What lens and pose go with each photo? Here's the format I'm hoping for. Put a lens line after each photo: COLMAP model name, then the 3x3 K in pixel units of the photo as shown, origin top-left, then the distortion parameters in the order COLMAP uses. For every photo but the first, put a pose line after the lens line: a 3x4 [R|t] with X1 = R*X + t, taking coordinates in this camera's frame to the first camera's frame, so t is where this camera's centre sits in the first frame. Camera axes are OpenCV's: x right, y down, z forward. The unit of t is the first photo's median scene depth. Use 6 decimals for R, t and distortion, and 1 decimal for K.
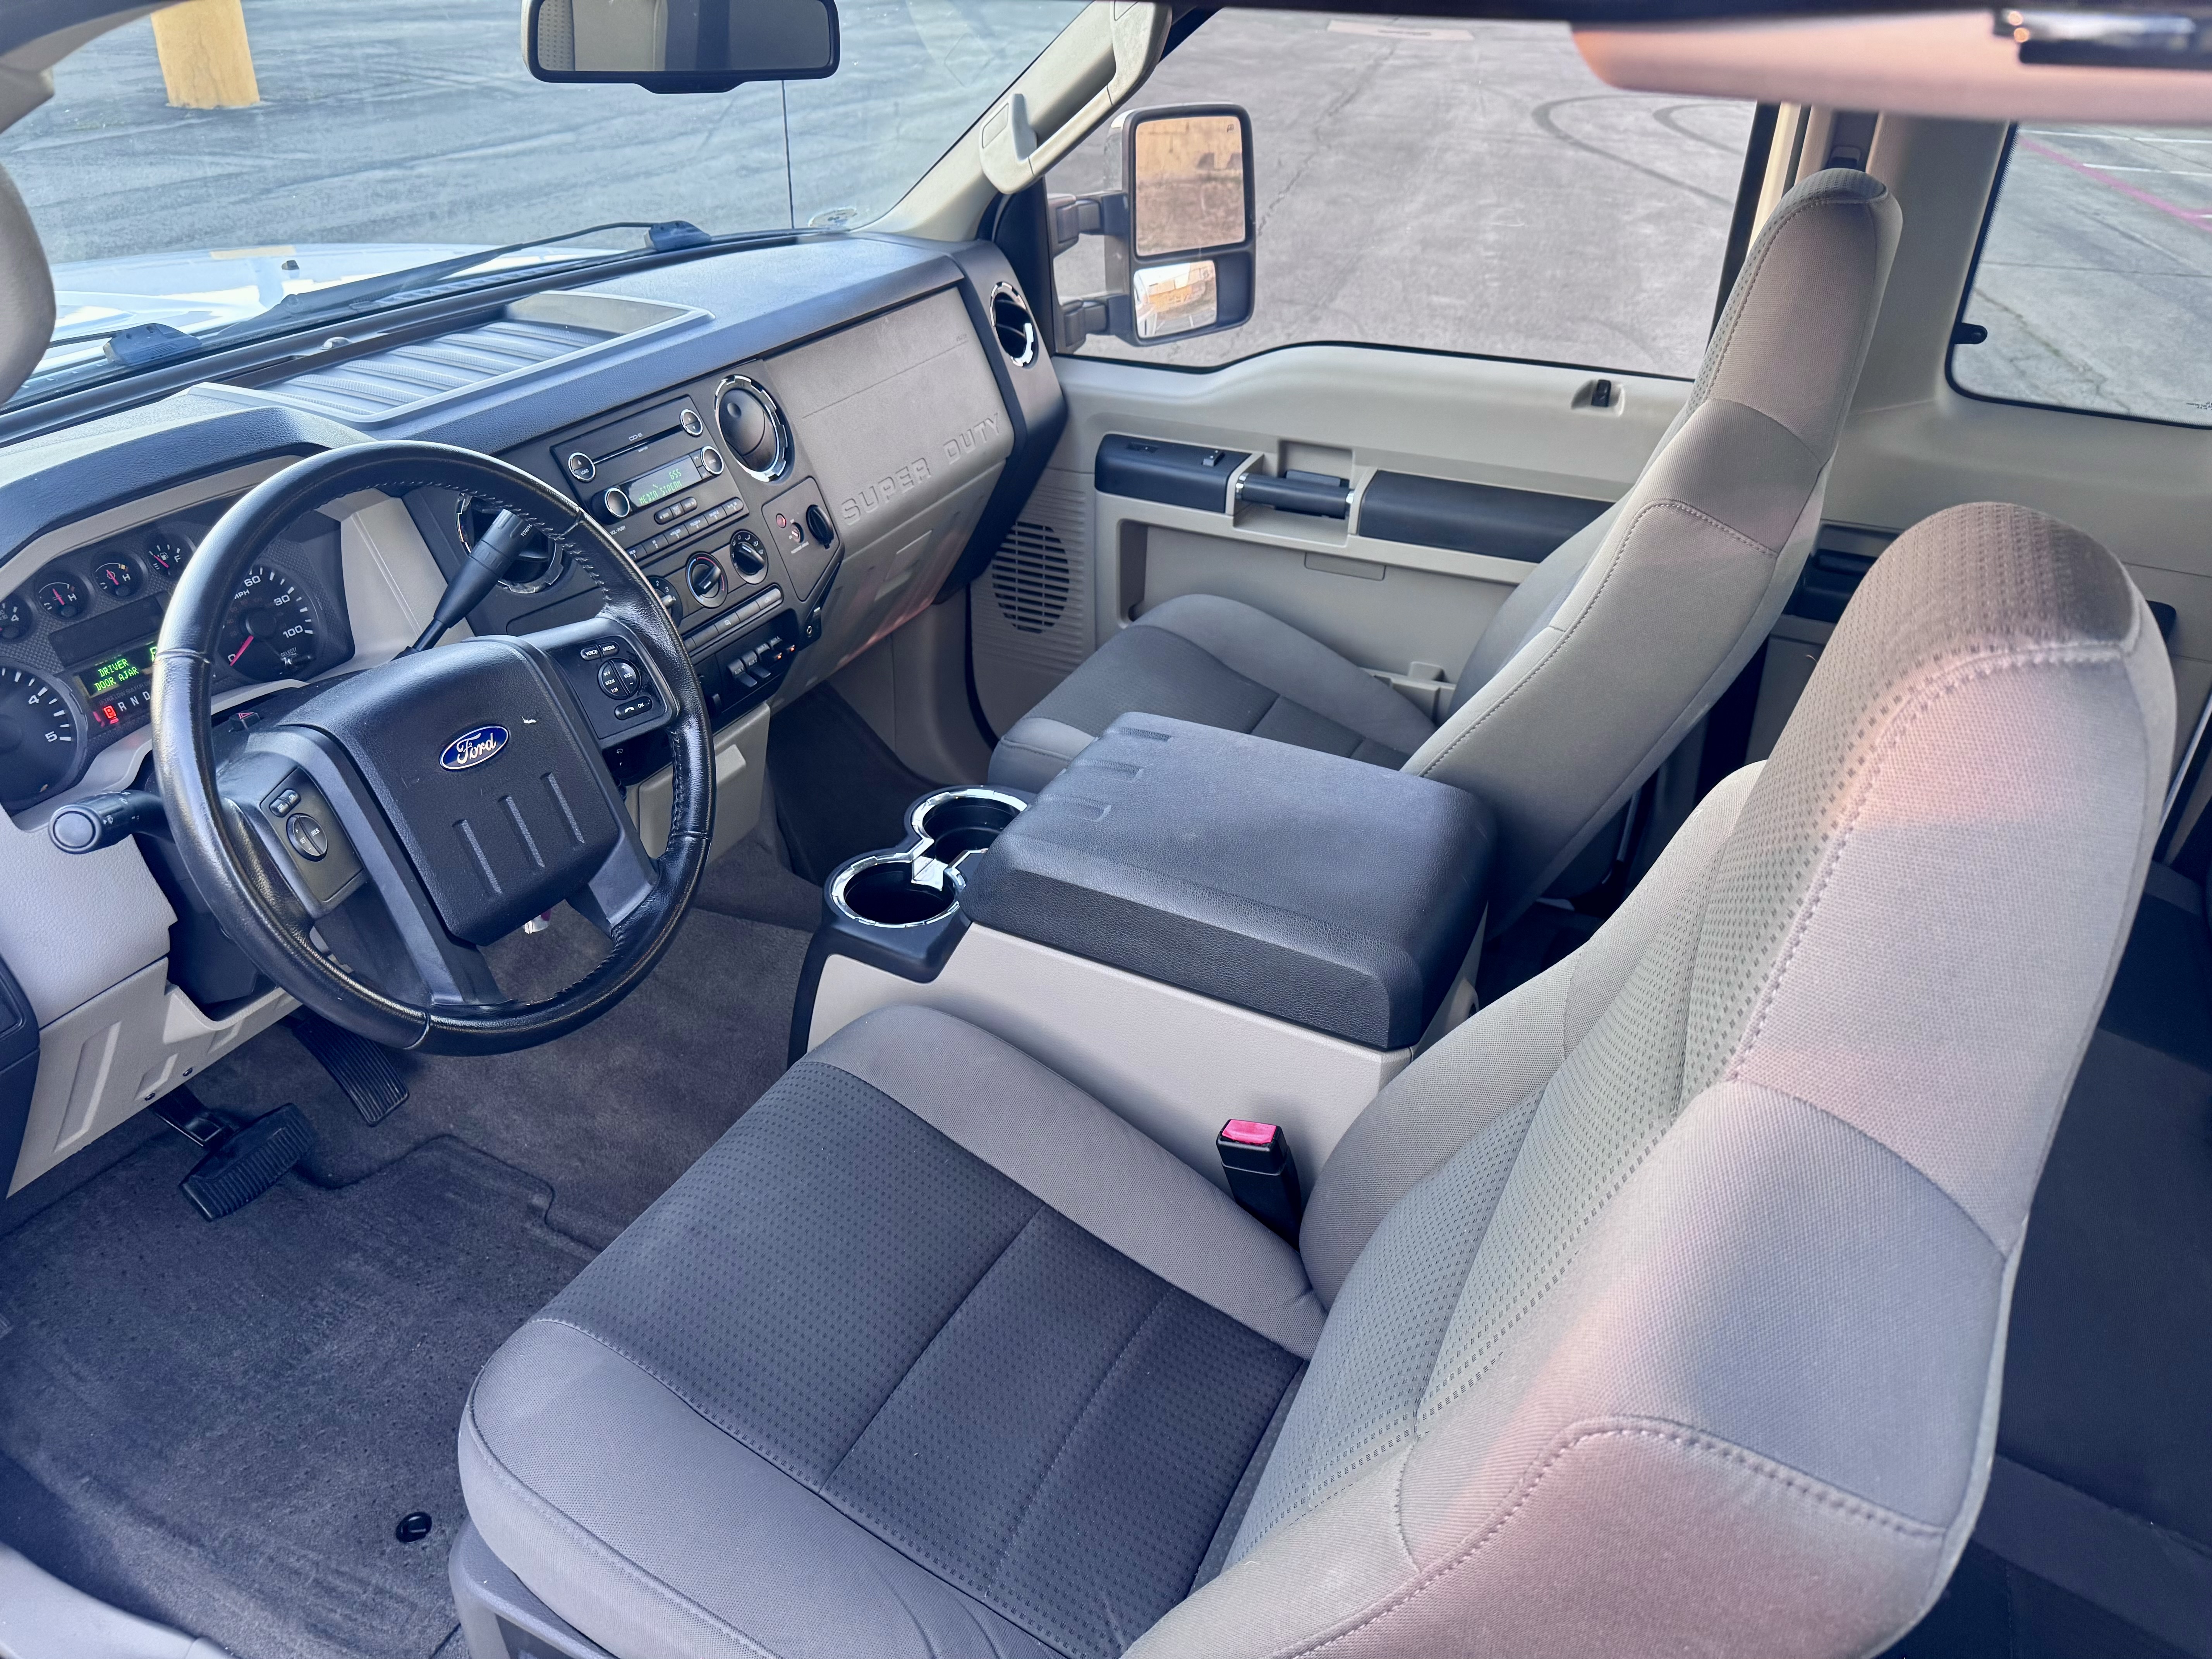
lens RADIAL K [[1581.4, 0, 1053.2], [0, 1581.4, 857.2], [0, 0, 1]] dist [0.069800, -0.111144]
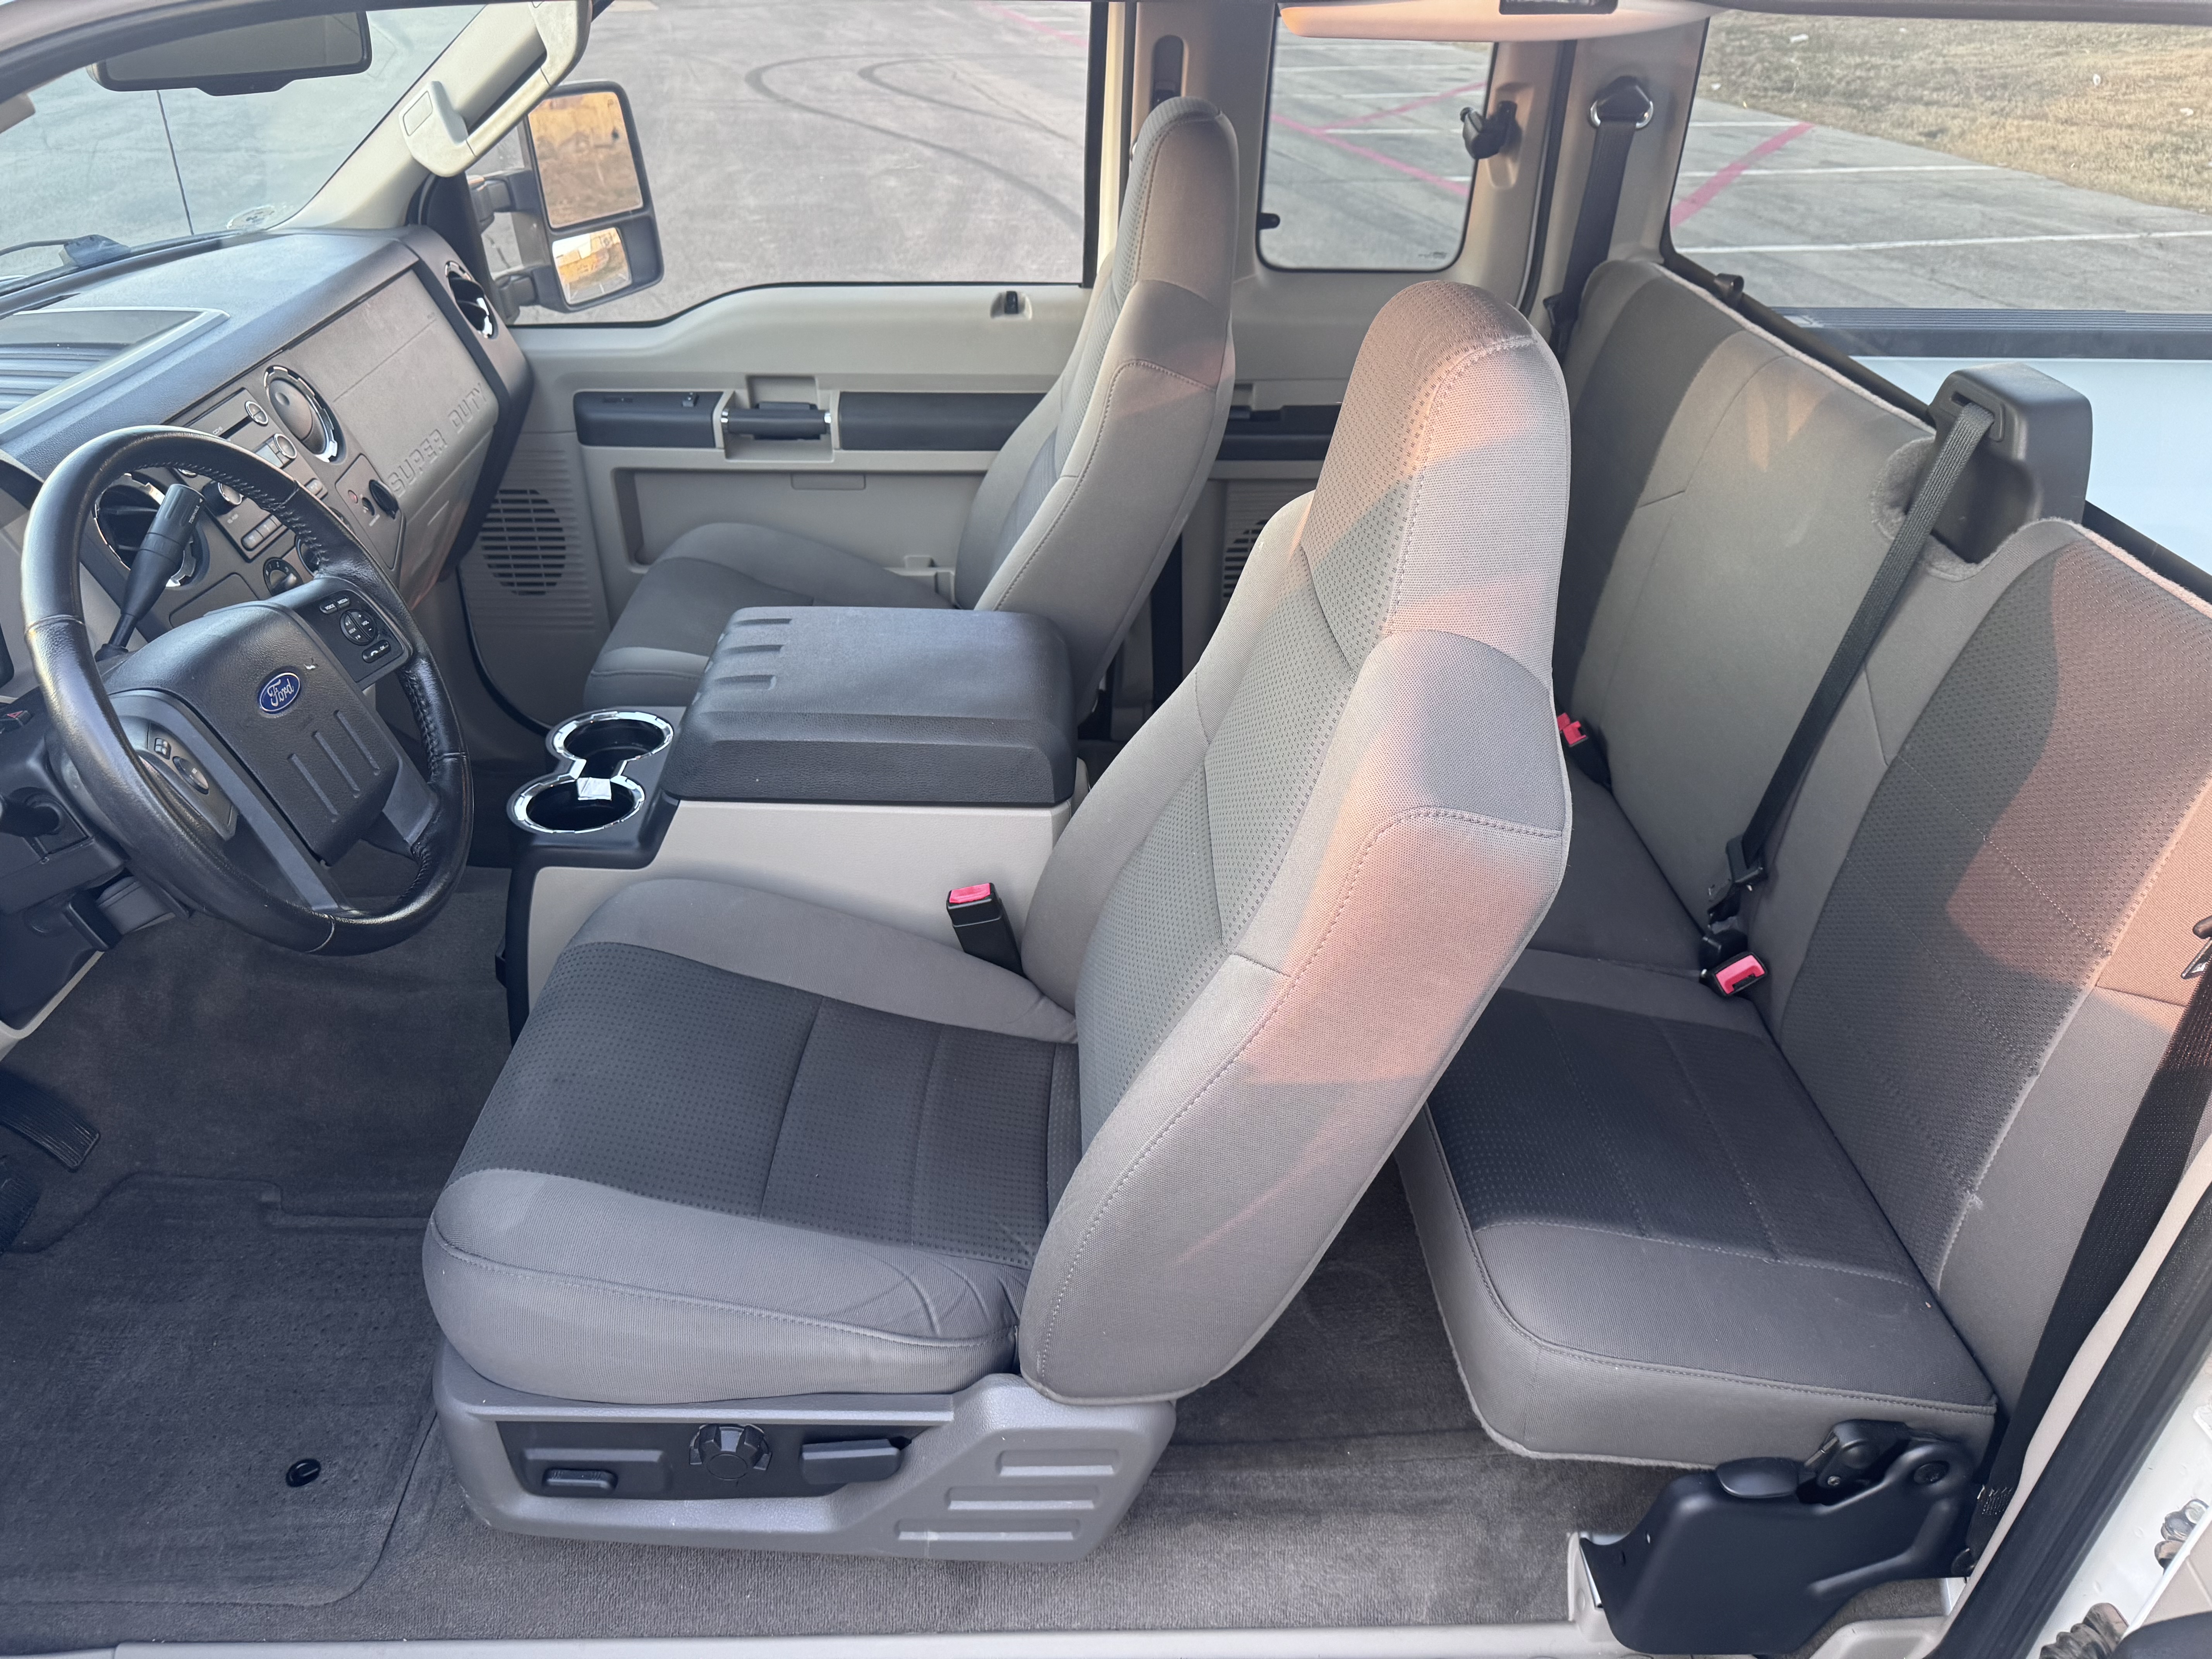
lens RADIAL K [[1581.4, 0, 1053.2], [0, 1581.4, 857.2], [0, 0, 1]] dist [0.069800, -0.111144]
pose [[0.902159, -0.237601, 0.360076, -0.141779], [0.232390, 0.970868, 0.058395, 0.047178], [-0.363461, 0.030996, 0.931094, -0.103913]]
